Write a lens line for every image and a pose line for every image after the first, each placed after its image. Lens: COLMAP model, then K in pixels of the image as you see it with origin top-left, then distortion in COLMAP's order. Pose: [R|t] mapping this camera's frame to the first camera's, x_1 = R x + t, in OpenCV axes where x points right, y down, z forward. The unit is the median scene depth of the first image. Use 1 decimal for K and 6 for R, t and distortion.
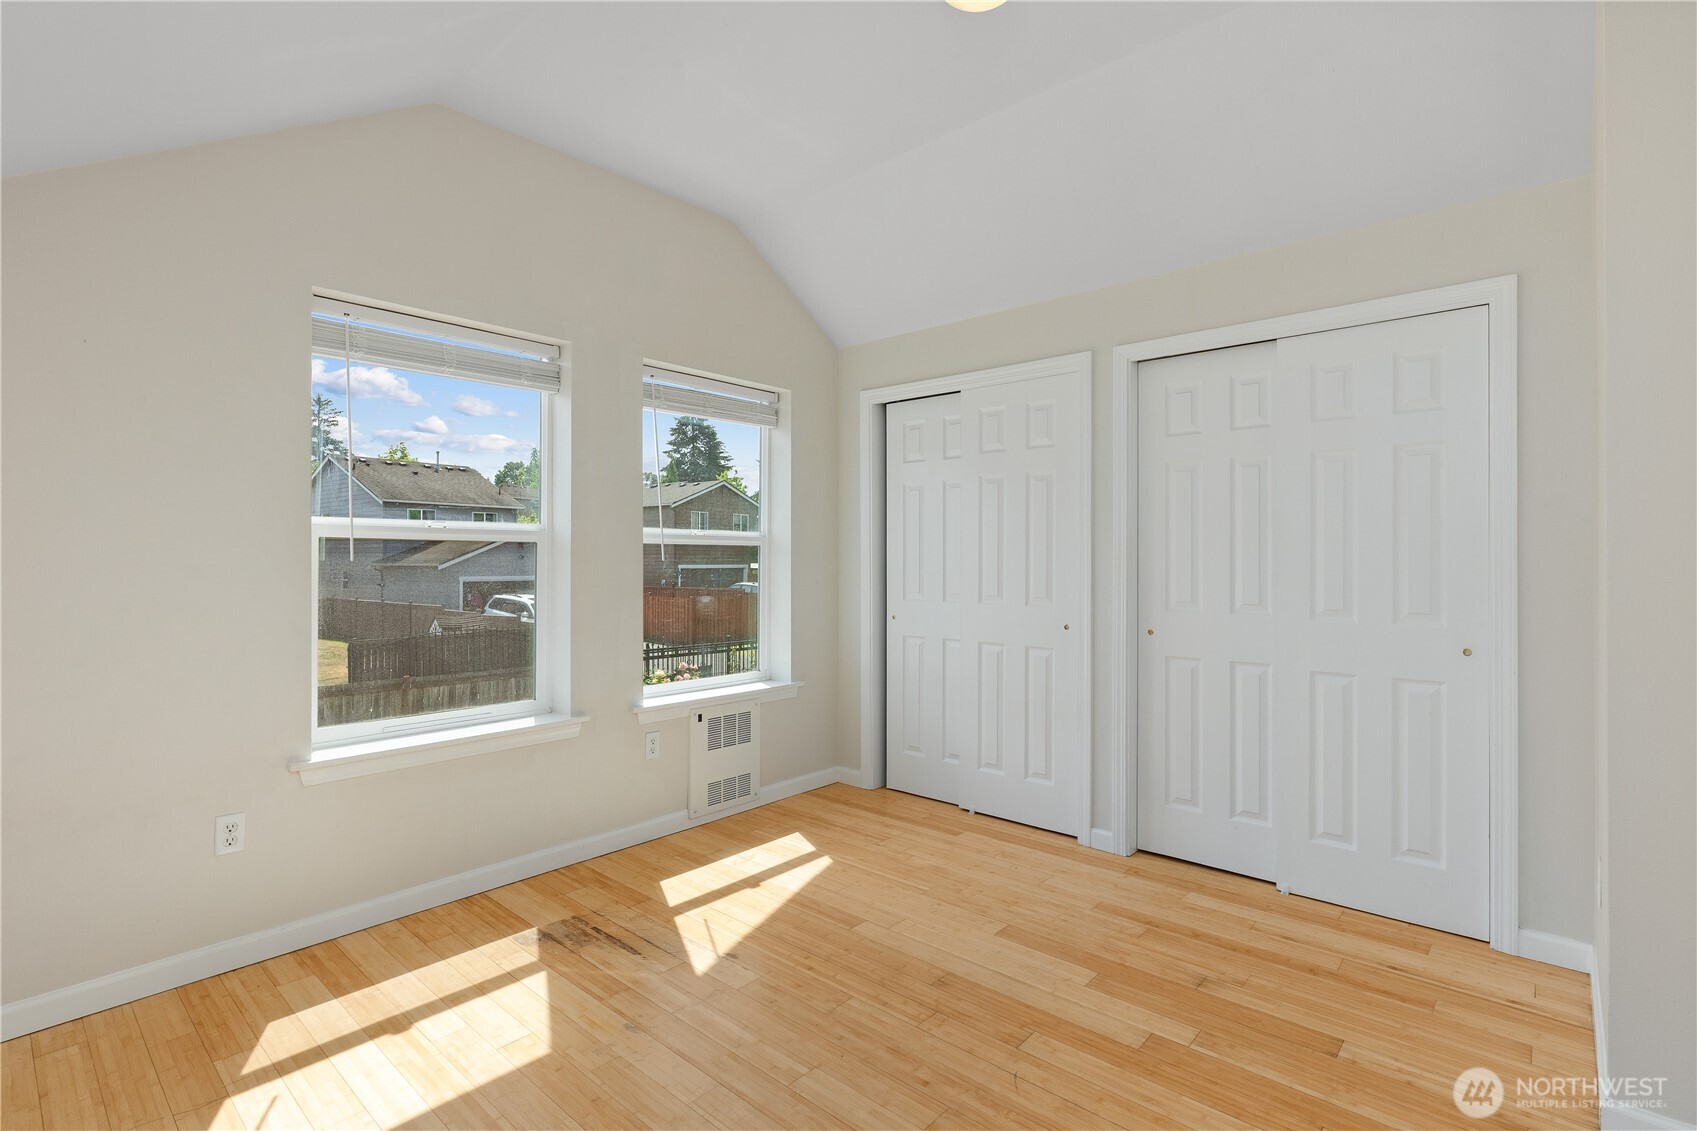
lens RADIAL K [[785.7, 0, 833.6], [0, 785.7, 561.8], [0, 0, 1]] dist [-0.000486, -0.000016]
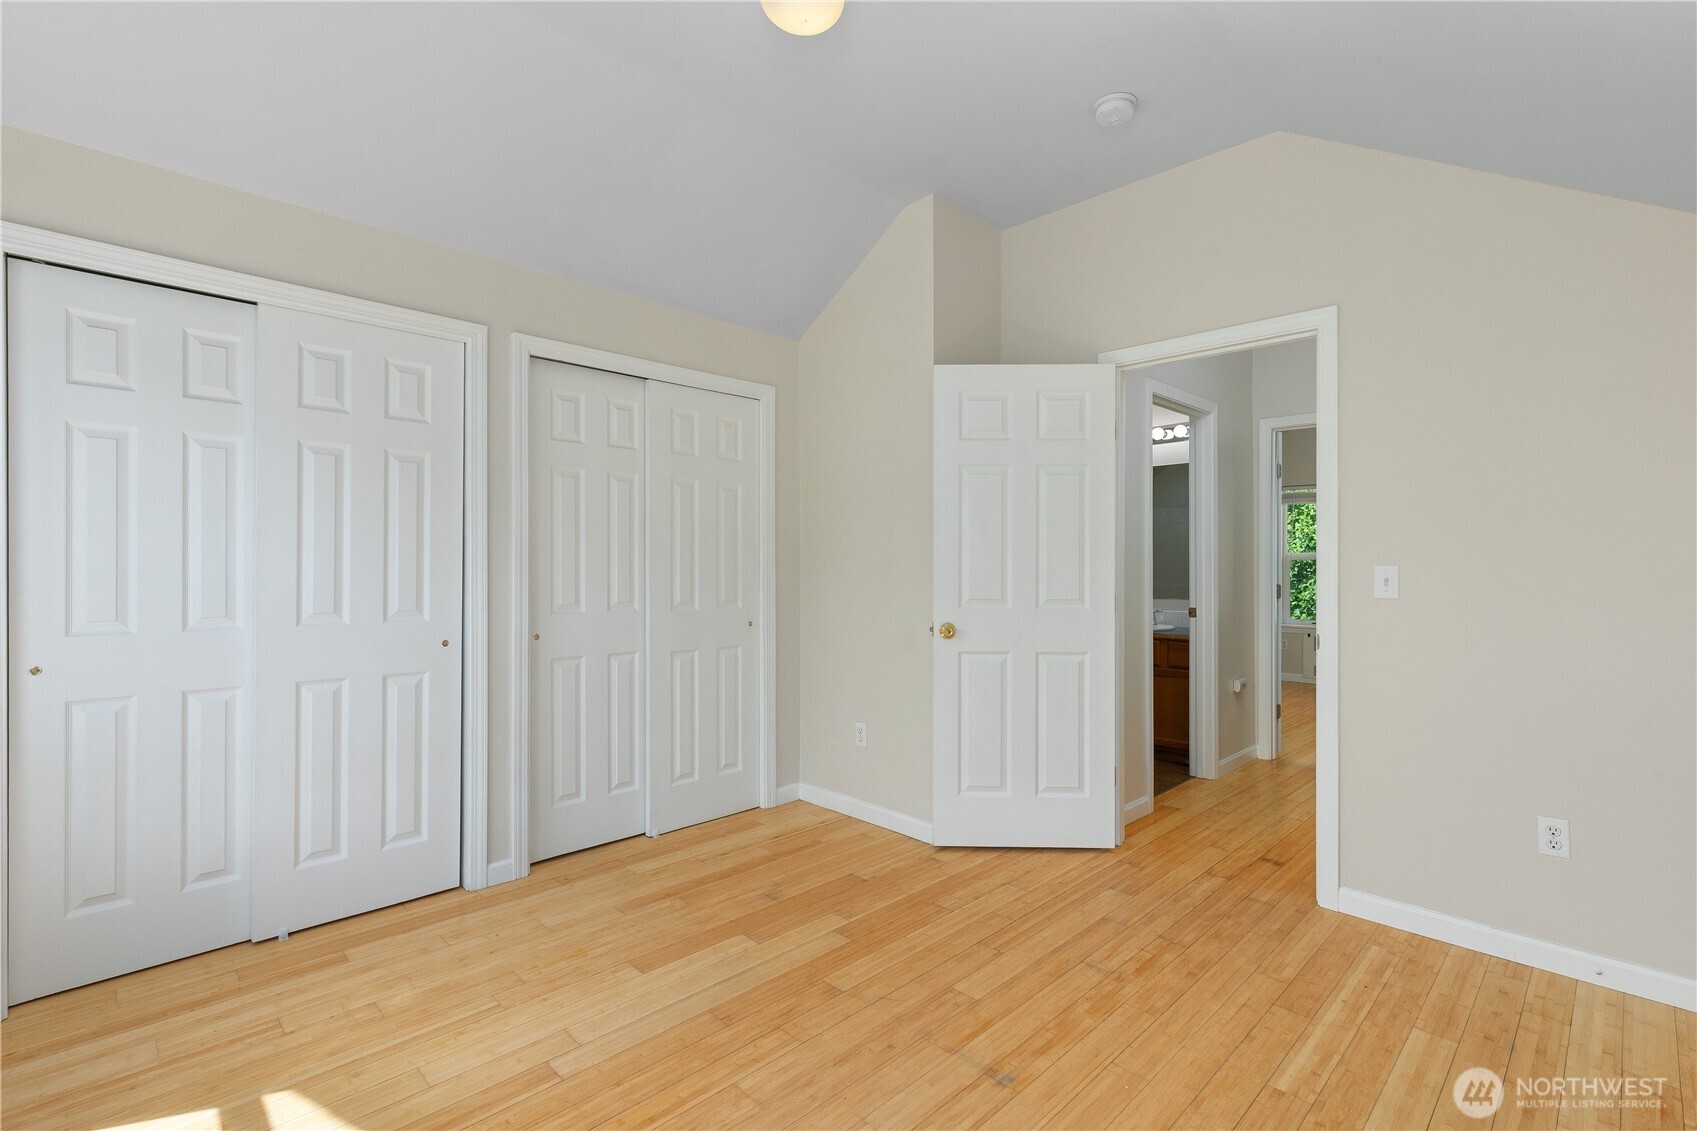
lens RADIAL K [[774.3, 0, 843.5], [0, 774.3, 563.5], [0, 0, 1]] dist [0.007072, -0.000509]
pose [[0.065683, 0.001800, 0.997839, -0.620412], [0.001413, 0.999997, -0.001897, 0.001249], [-0.997840, 0.001535, 0.065680, 0.647959]]
